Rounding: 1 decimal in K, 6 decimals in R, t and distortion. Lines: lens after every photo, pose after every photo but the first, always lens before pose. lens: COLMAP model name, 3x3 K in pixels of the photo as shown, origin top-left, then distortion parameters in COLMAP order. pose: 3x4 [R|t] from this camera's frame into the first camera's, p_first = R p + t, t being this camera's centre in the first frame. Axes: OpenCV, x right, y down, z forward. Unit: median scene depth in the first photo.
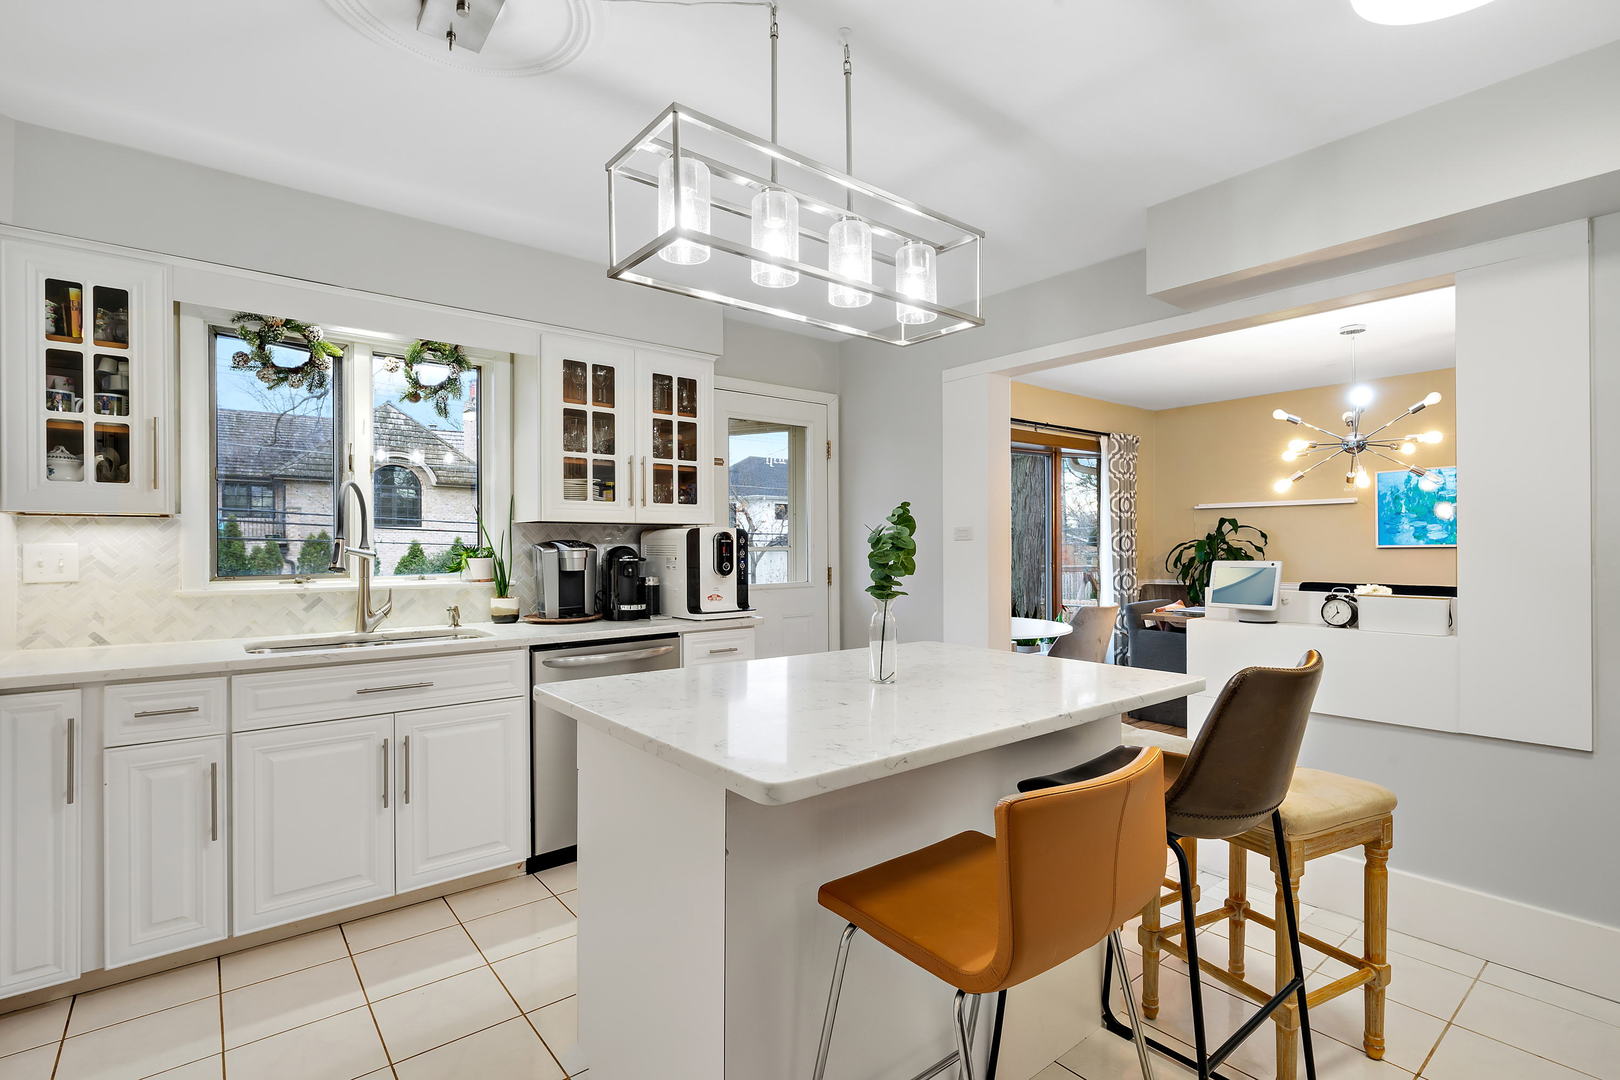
lens RADIAL K [[740.6, 0, 813.7], [0, 740.6, 545.2], [0, 0, 1]] dist [-0.001649, -0.000719]
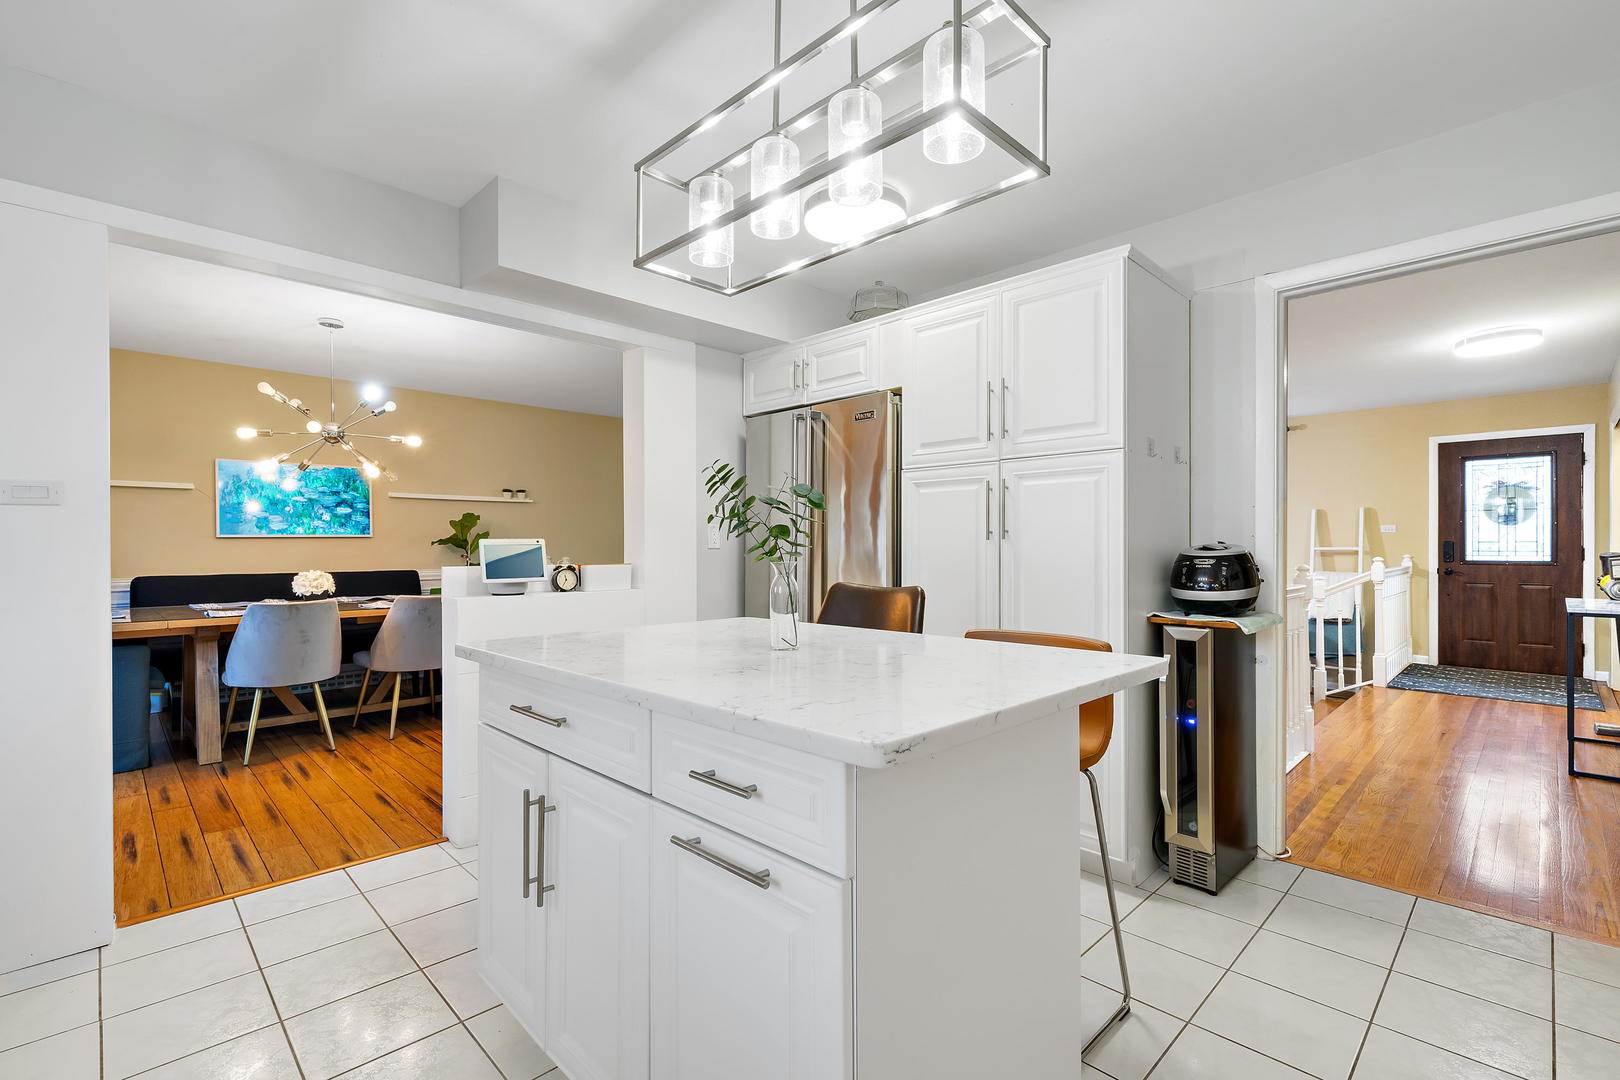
lens RADIAL K [[740.6, 0, 805.4], [0, 740.6, 541.7], [0, 0, 1]] dist [-0.001649, -0.000719]
pose [[-0.079431, 0.008283, 0.996806, -0.280029], [0.002043, 0.999965, -0.008147, 0.019571], [-0.996838, 0.001389, -0.079445, 0.327819]]
